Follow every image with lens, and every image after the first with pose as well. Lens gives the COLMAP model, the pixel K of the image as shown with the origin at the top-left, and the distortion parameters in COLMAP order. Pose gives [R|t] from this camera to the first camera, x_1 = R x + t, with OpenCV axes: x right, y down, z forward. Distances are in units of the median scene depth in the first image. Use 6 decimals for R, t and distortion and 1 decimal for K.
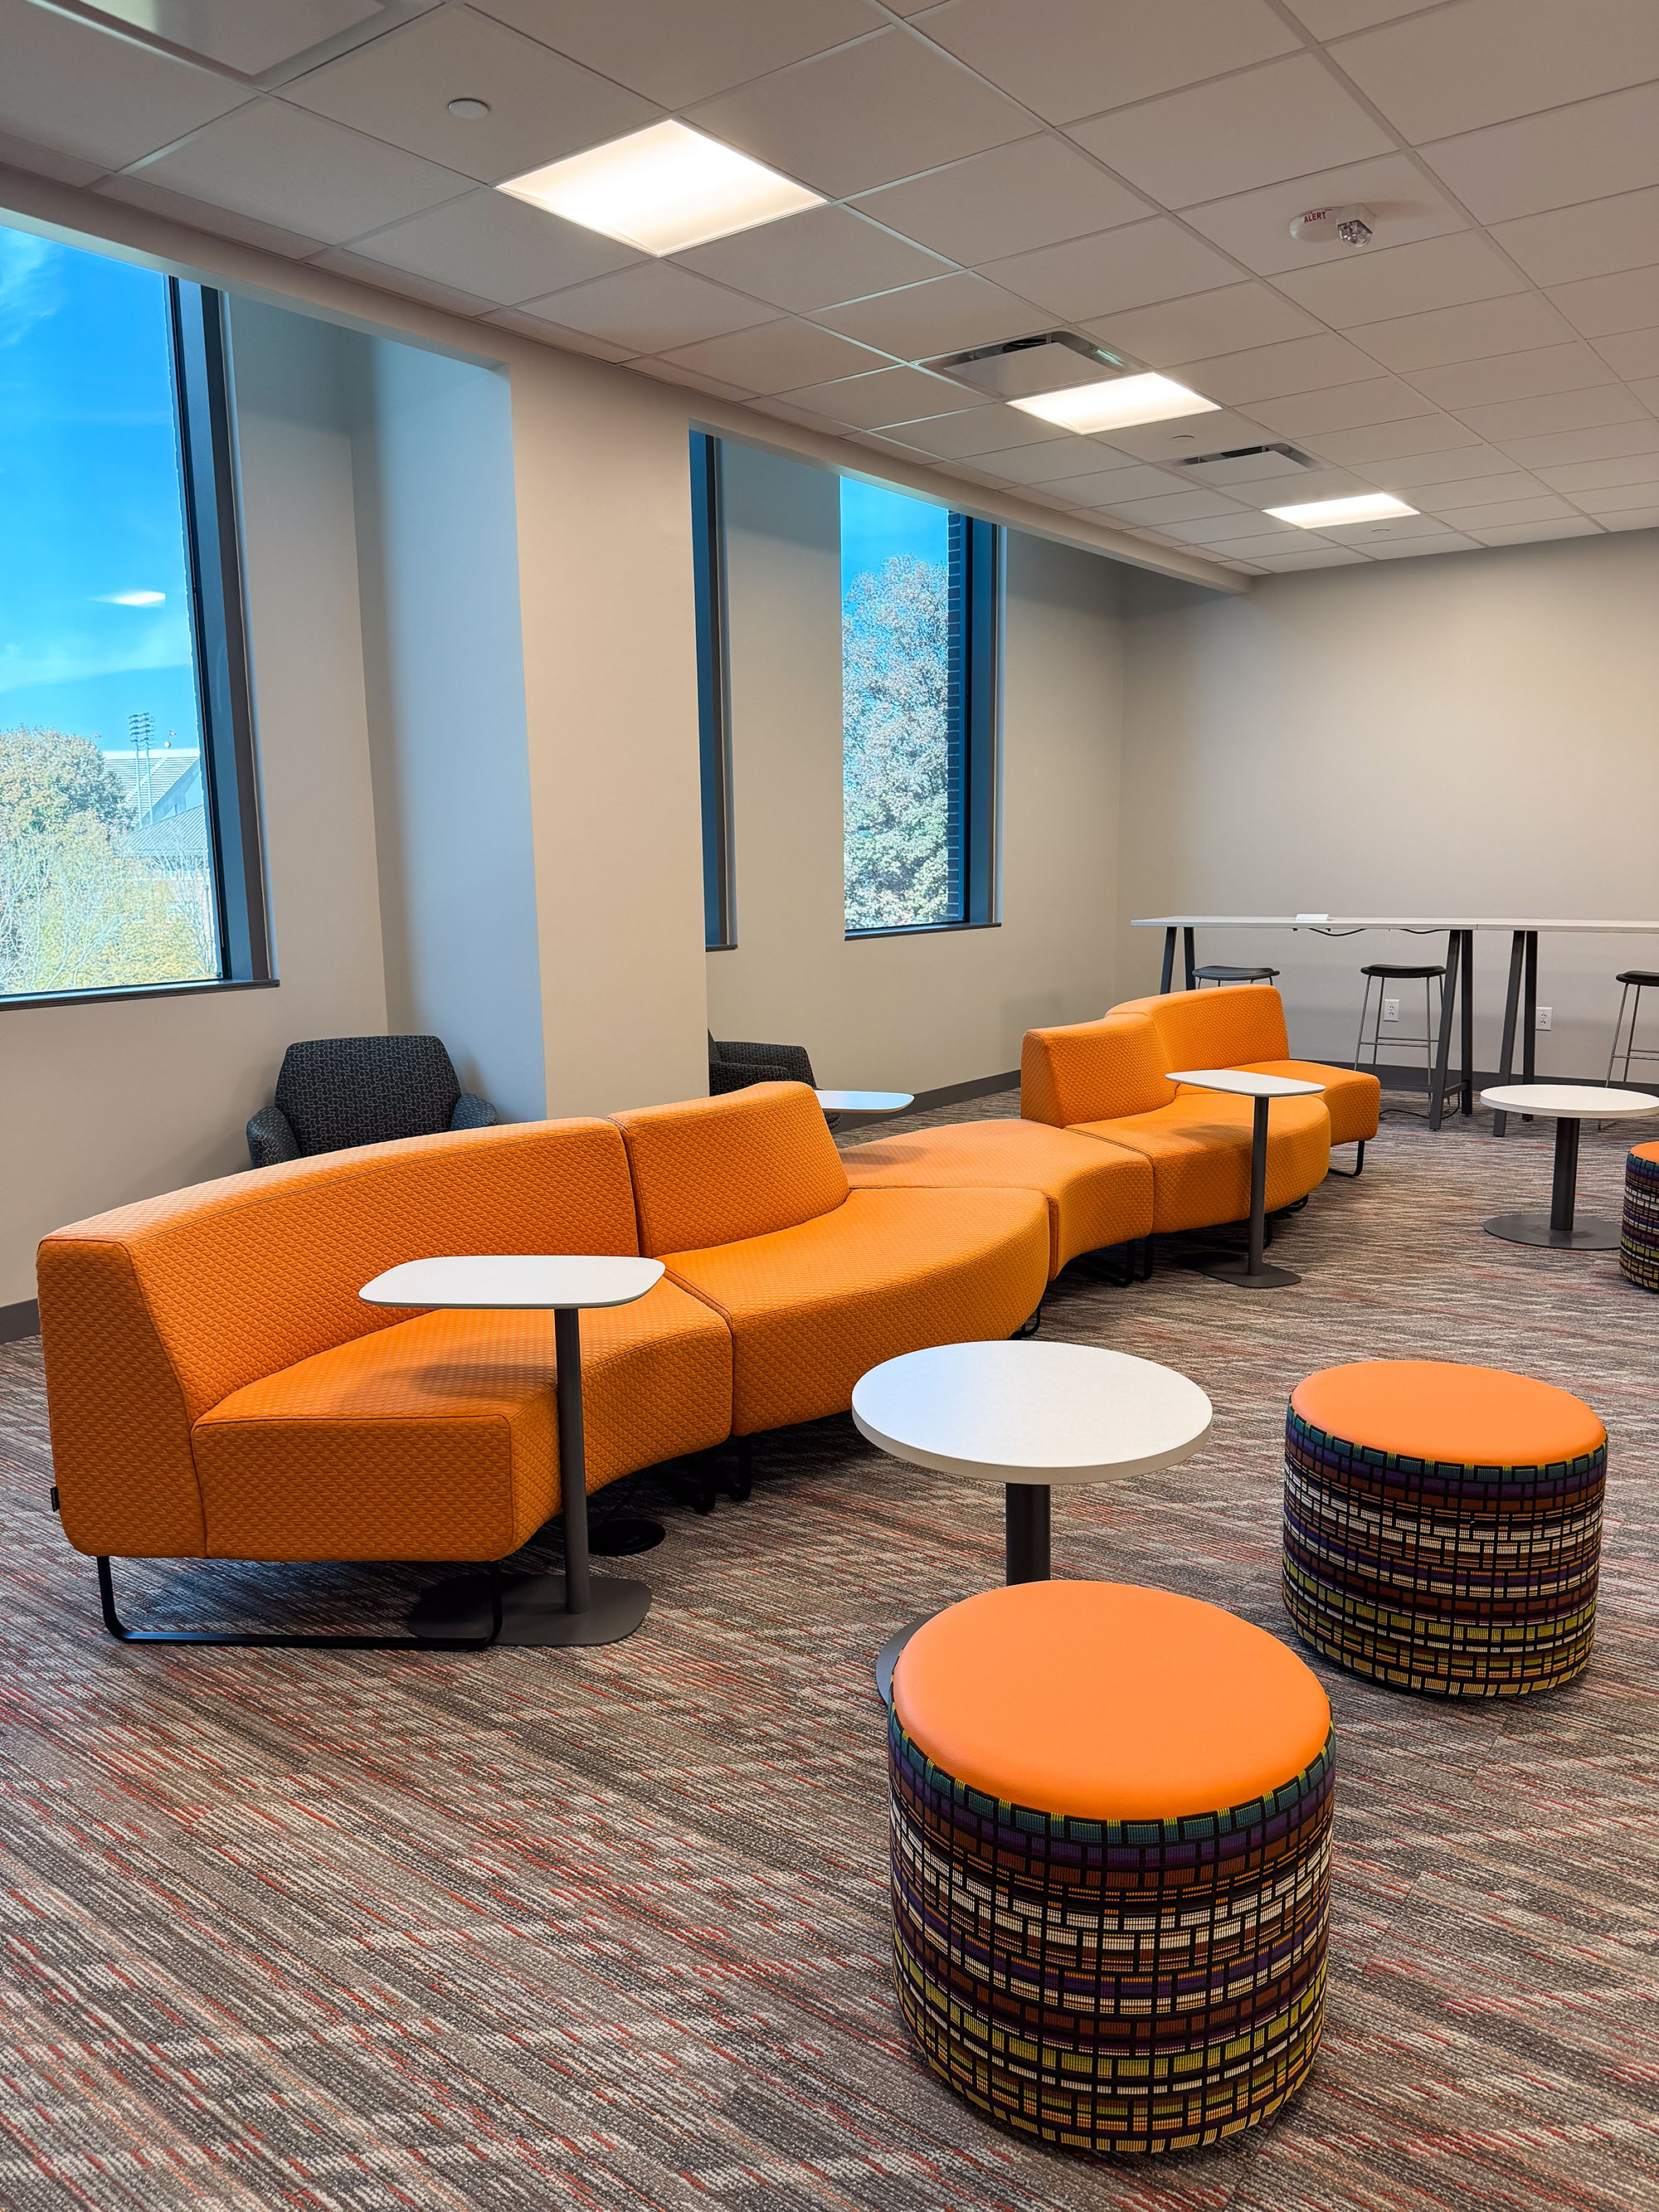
lens RADIAL K [[1565.7, 0, 830.6], [0, 1565.7, 1109.5], [0, 0, 1]] dist [-0.005750, -0.001492]
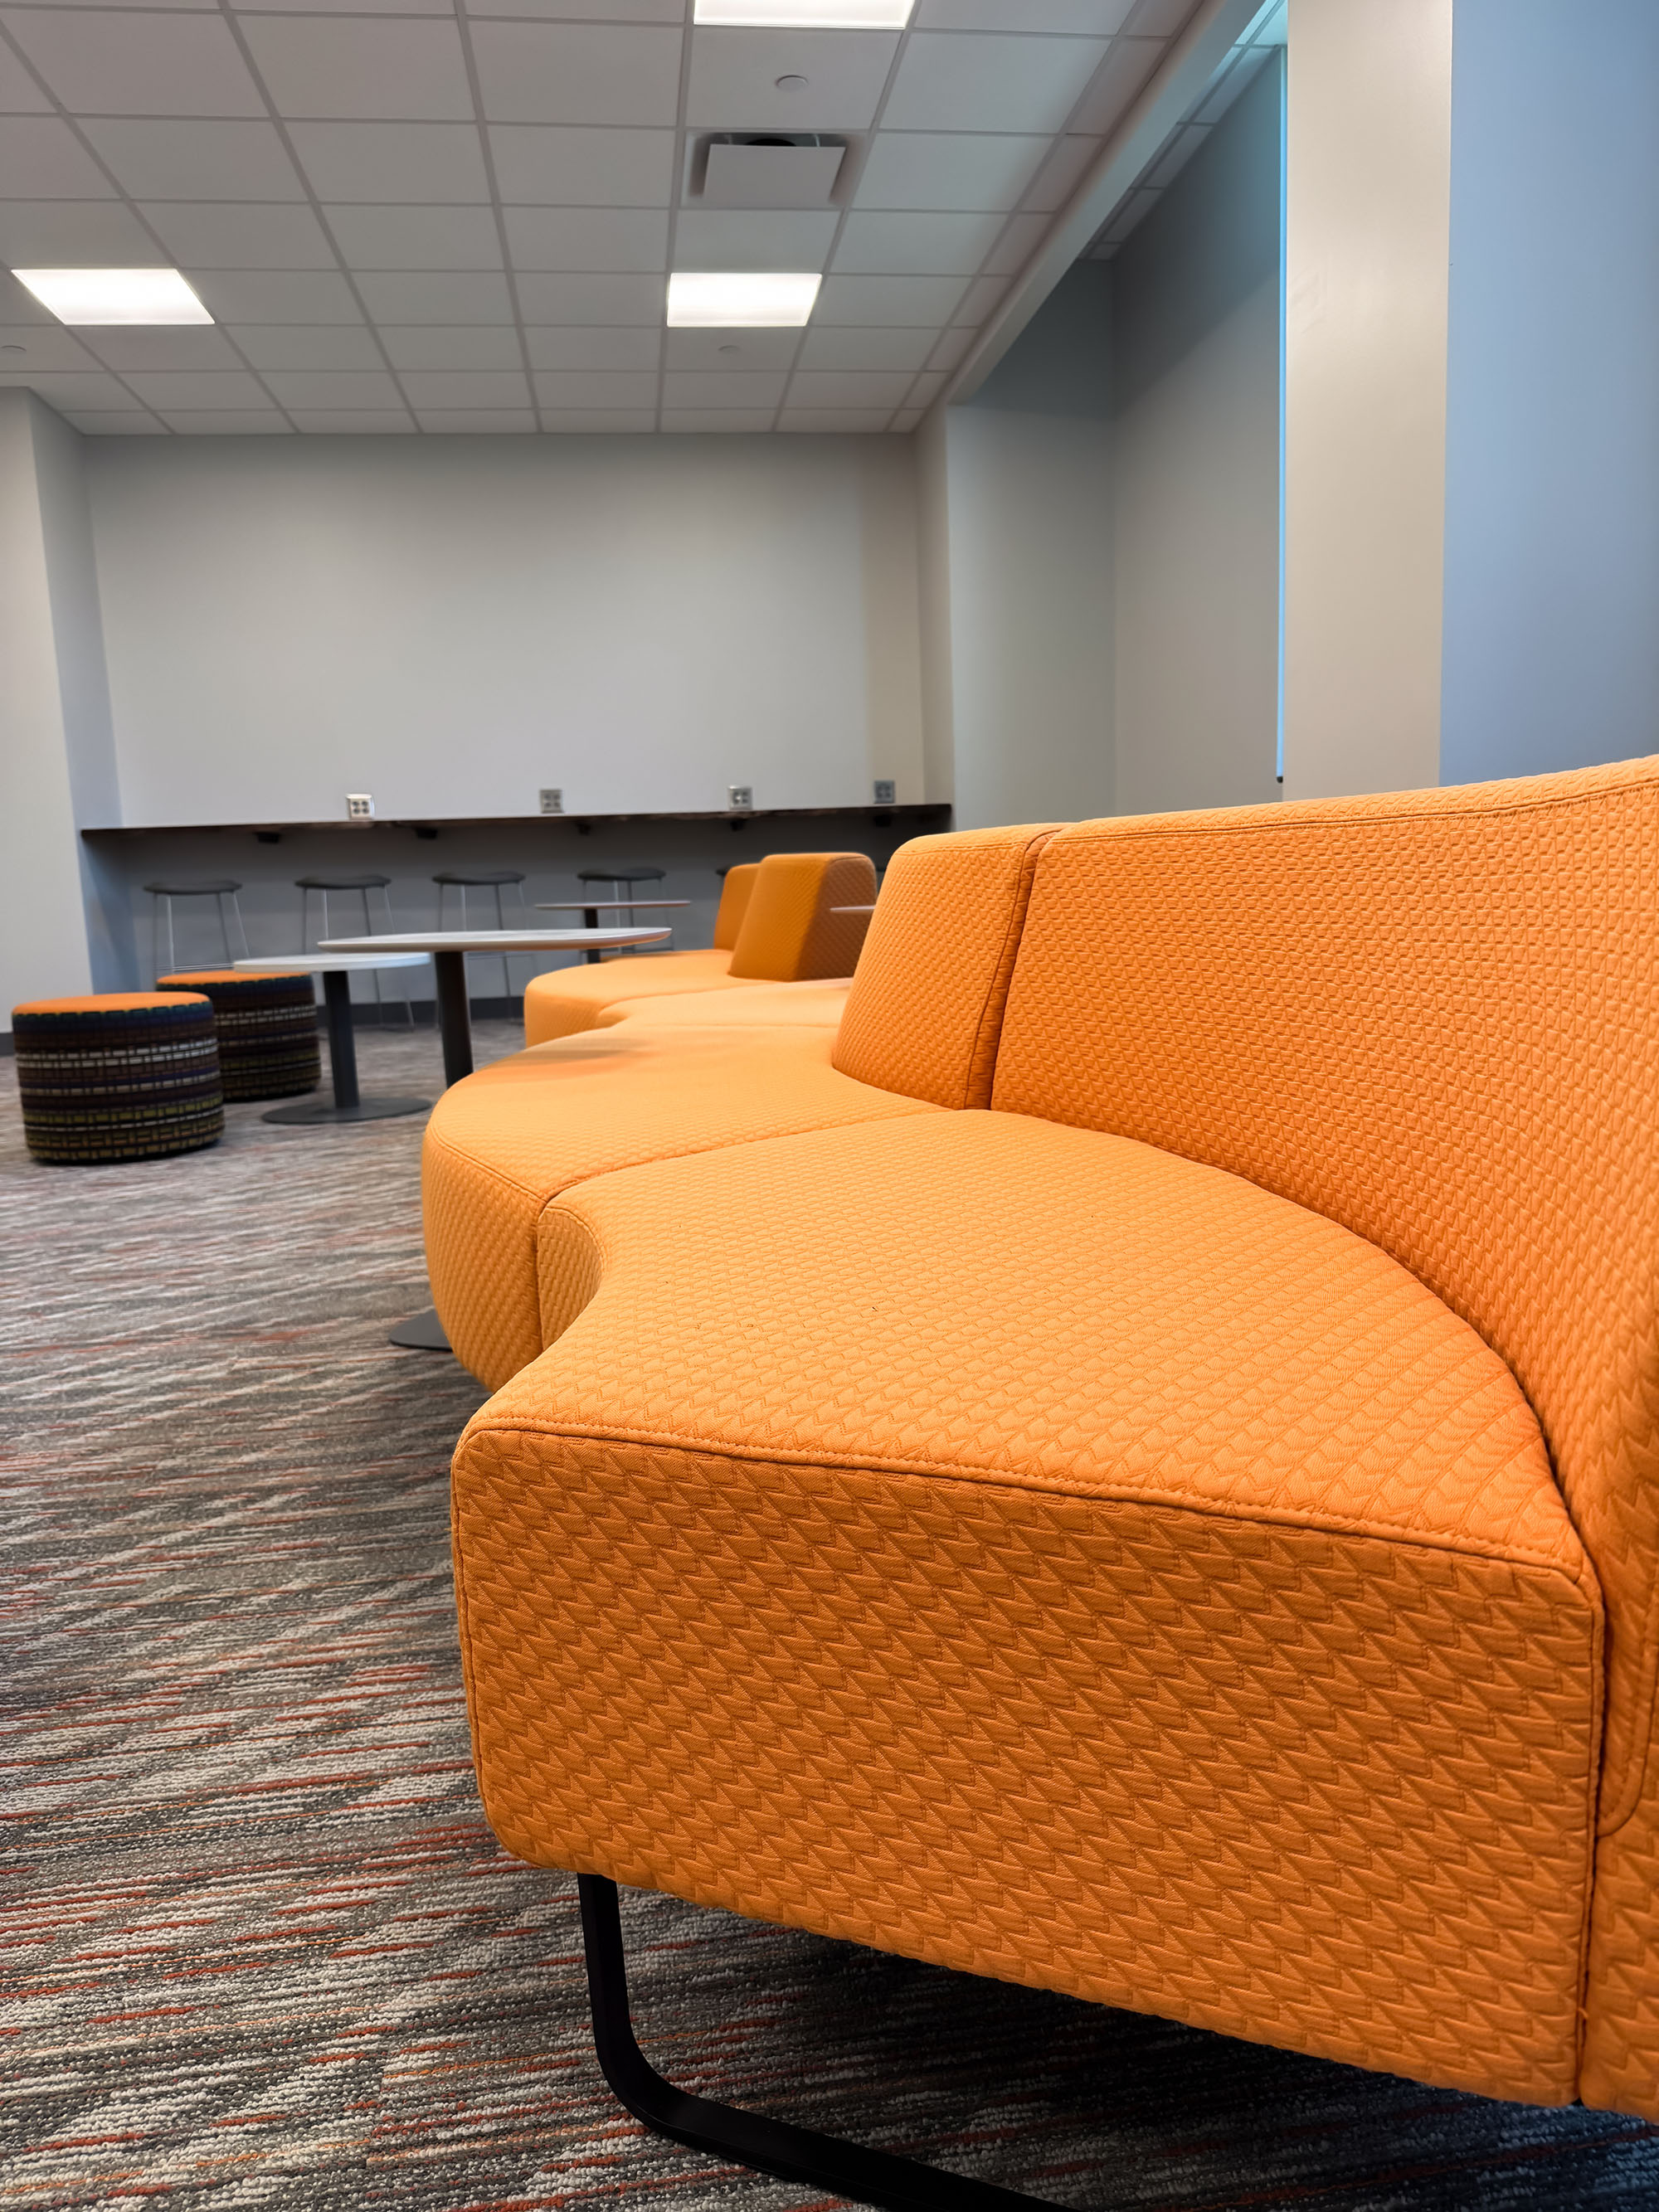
lens RADIAL K [[1565.7, 0, 831.4], [0, 1565.7, 1104.3], [0, 0, 1]] dist [-0.005750, -0.001492]
pose [[-0.711924, 0.149097, -0.686247, 0.530500], [-0.064204, 0.959291, 0.275026, -0.109028], [0.699316, 0.239858, -0.673369, 1.414161]]
